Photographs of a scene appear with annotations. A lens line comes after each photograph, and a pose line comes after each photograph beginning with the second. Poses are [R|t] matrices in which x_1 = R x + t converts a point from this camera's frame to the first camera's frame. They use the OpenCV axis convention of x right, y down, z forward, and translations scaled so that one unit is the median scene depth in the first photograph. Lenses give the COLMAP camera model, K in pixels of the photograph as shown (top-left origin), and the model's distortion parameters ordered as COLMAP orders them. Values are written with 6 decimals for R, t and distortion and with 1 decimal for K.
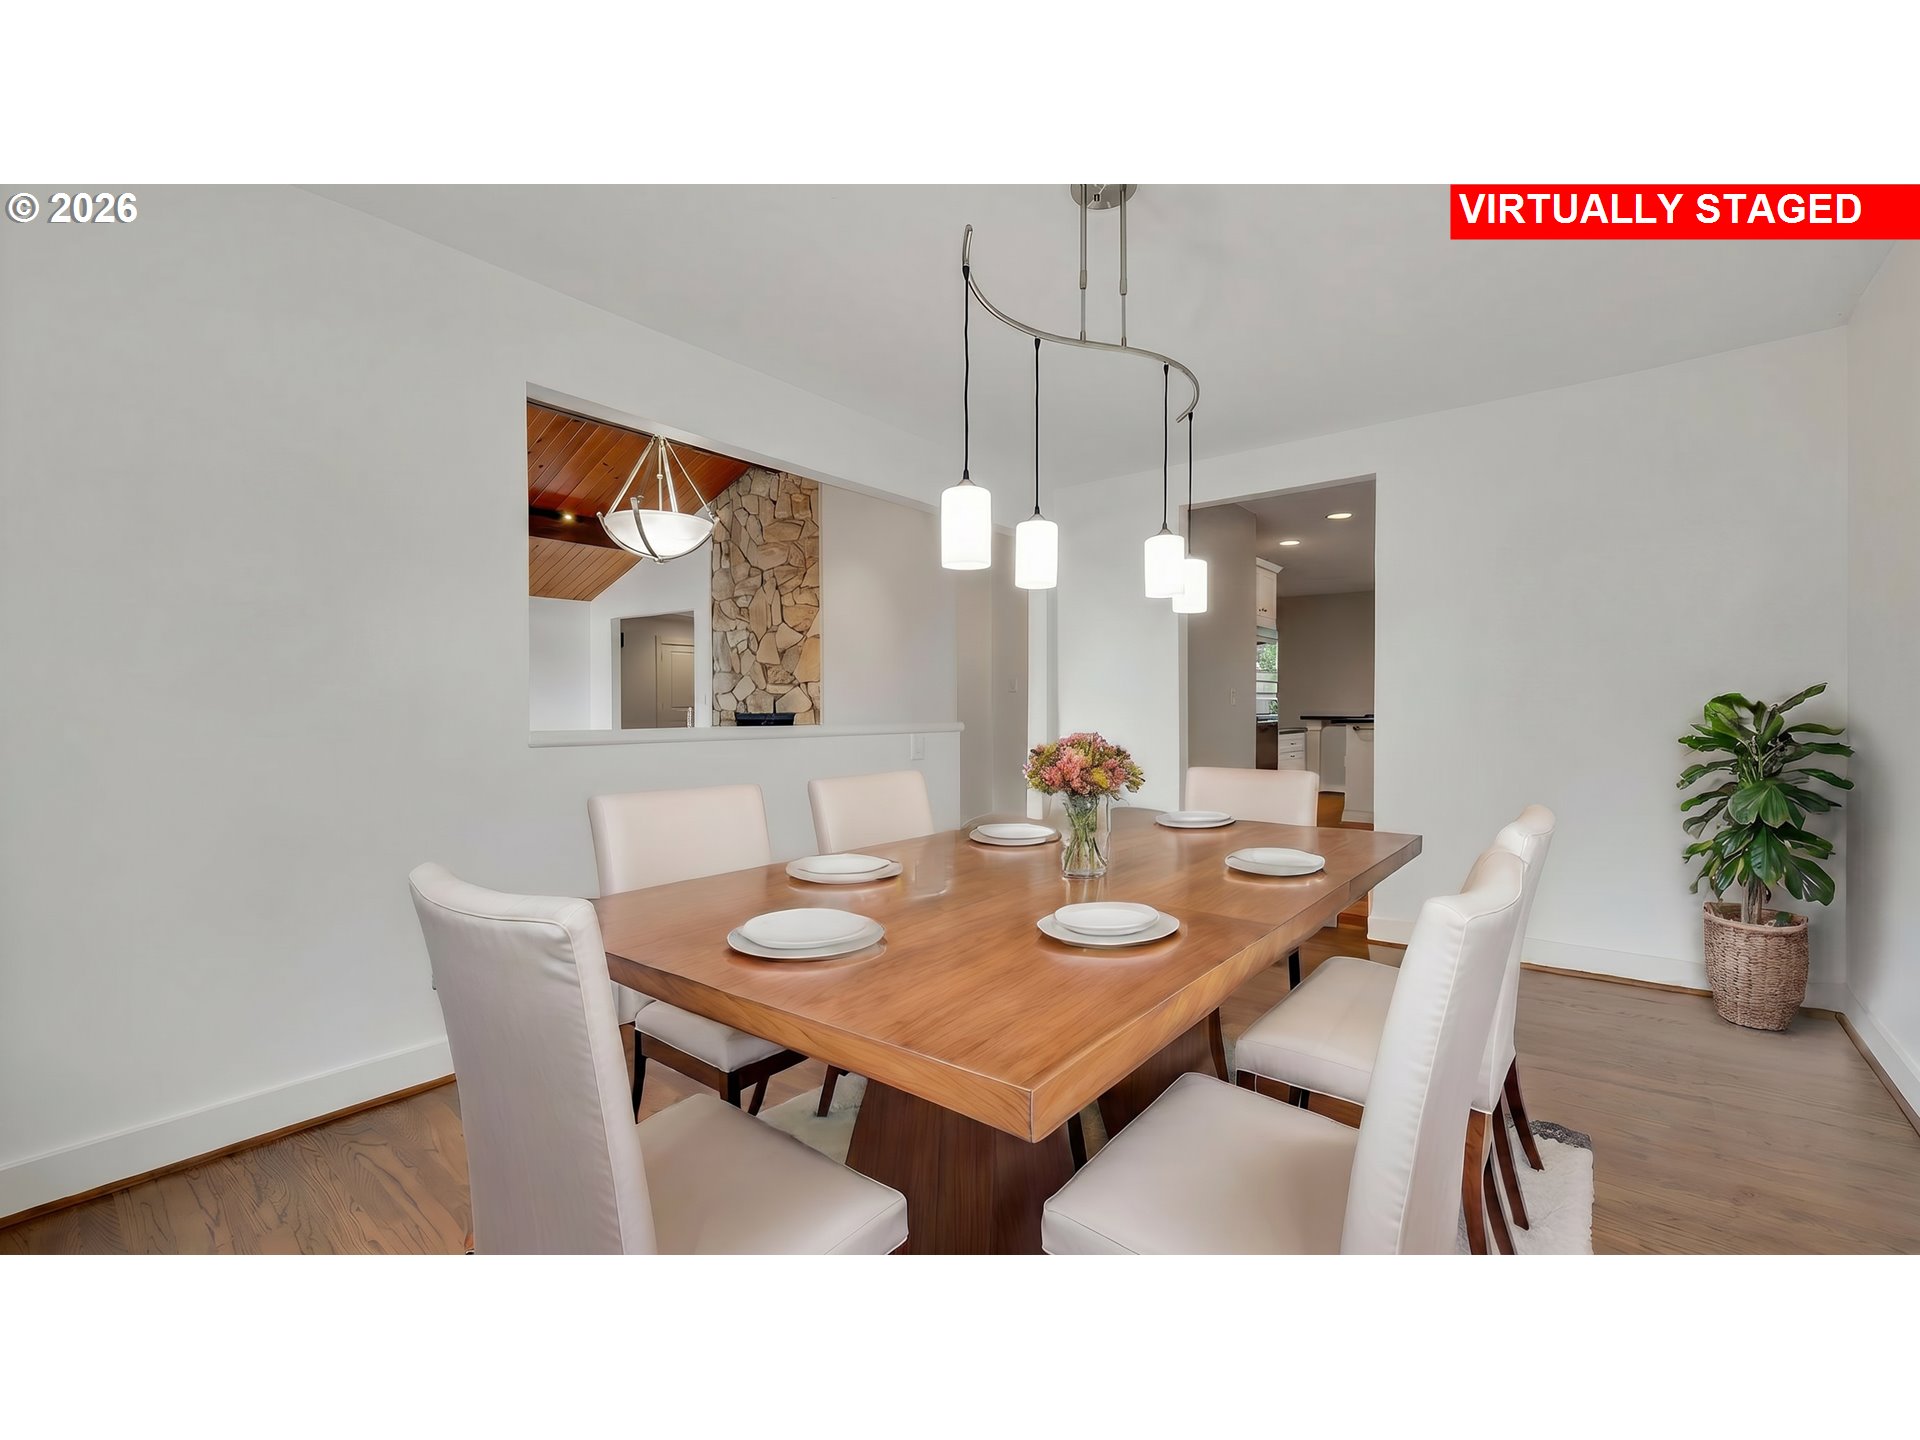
lens RADIAL K [[803.5, 0, 960.0], [0, 803.5, 720.0], [0, 0, 1]] dist [-0.001239, -0.000091]
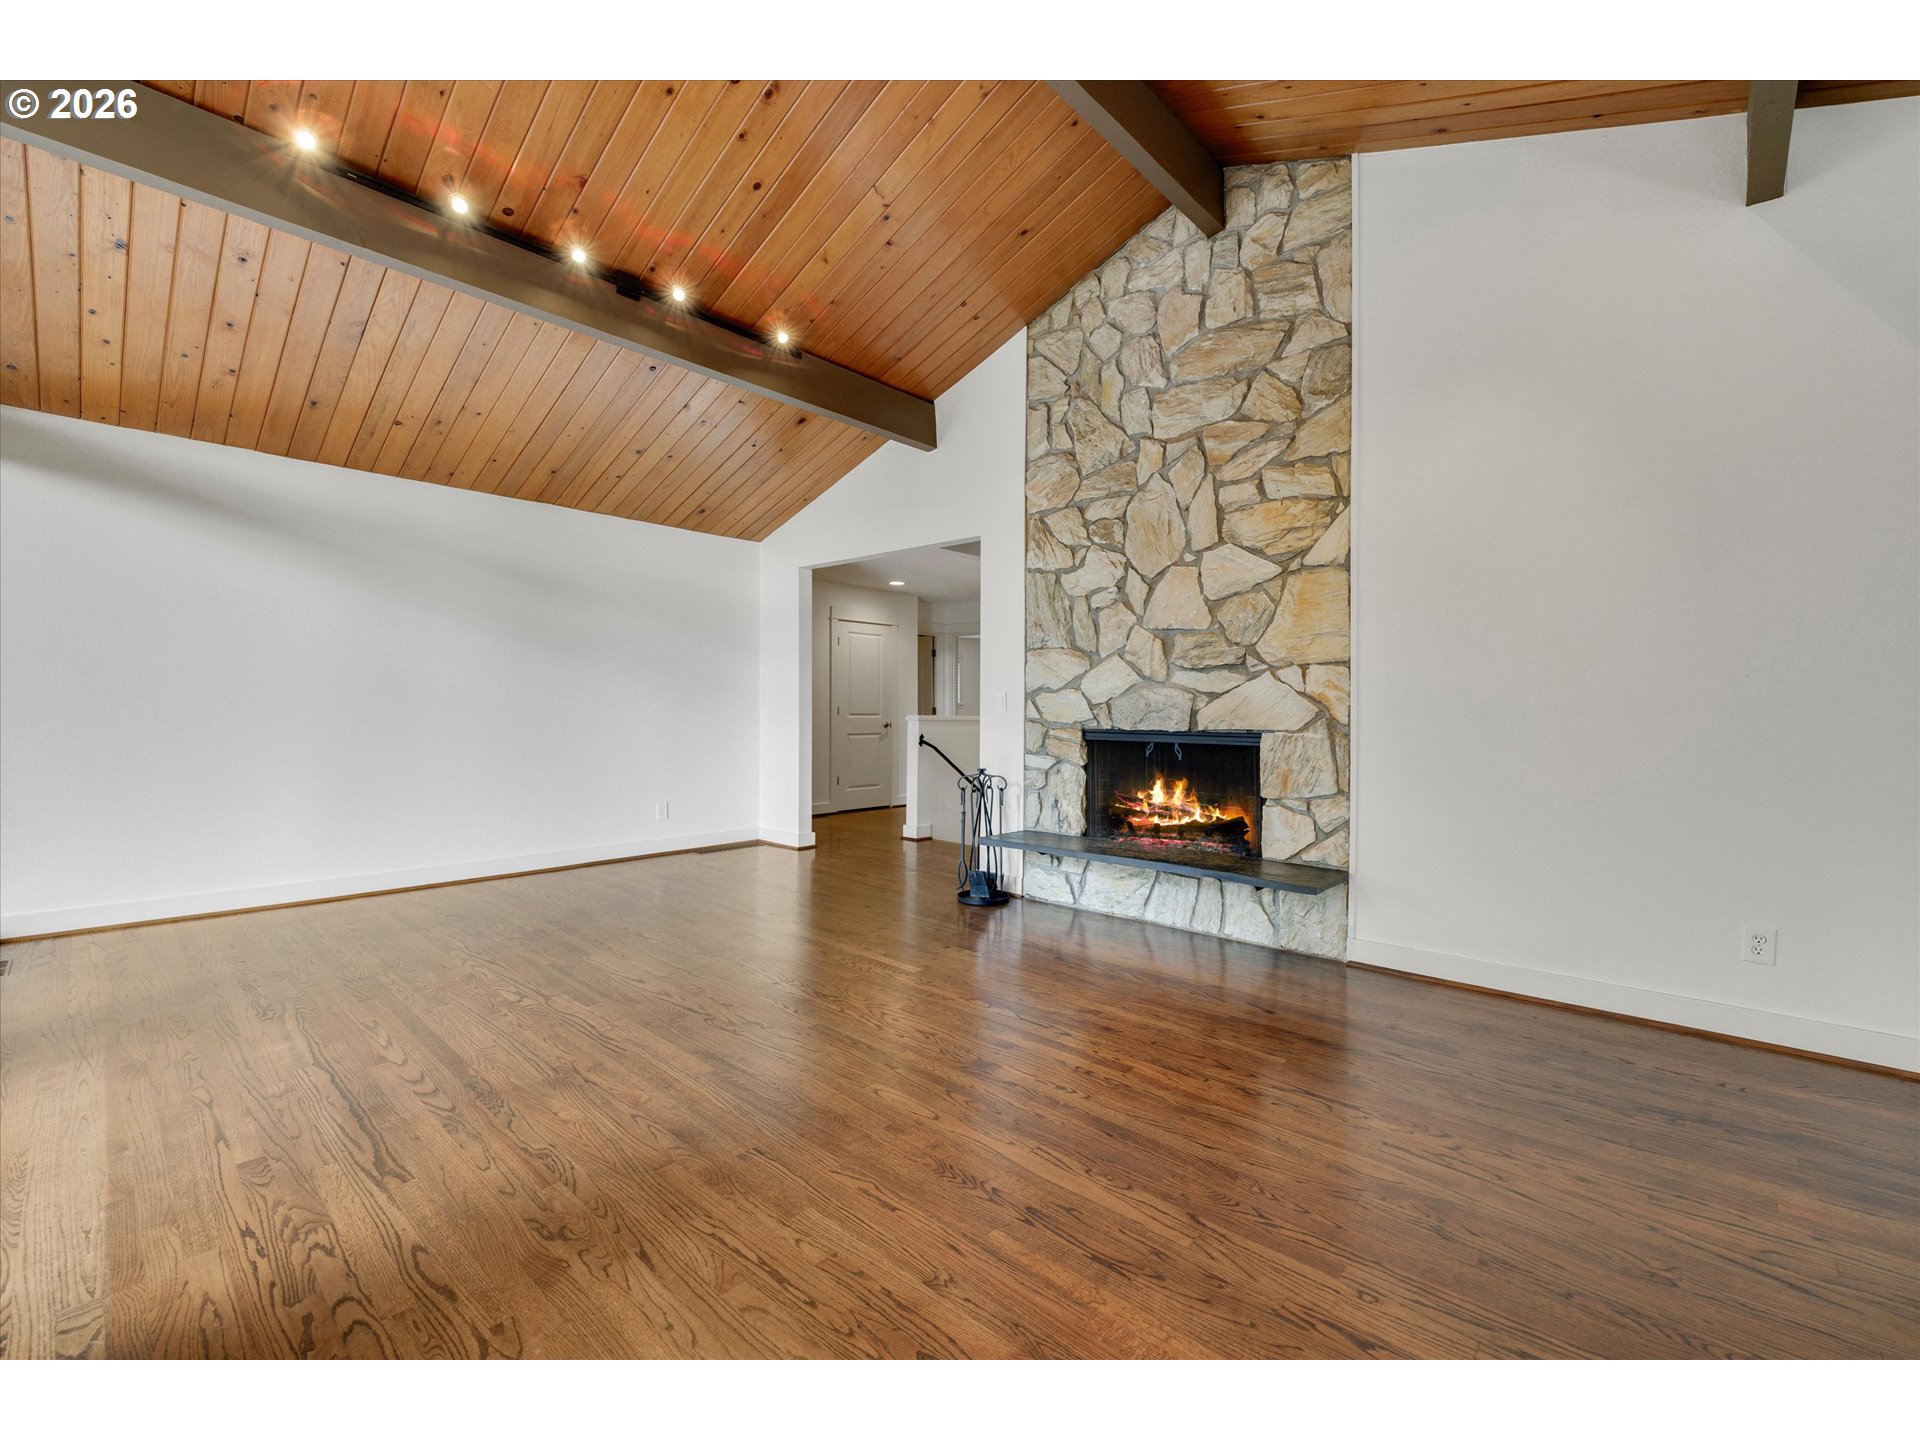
lens RADIAL K [[810.6, 0, 960.0], [0, 810.6, 720.0], [0, 0, 1]] dist [0.001155, 0.000064]
pose [[0.998030, 0.006289, -0.062424, -0.381323], [-0.006486, 0.999975, -0.002960, -0.013099], [0.062404, 0.003359, 0.998045, 0.556879]]
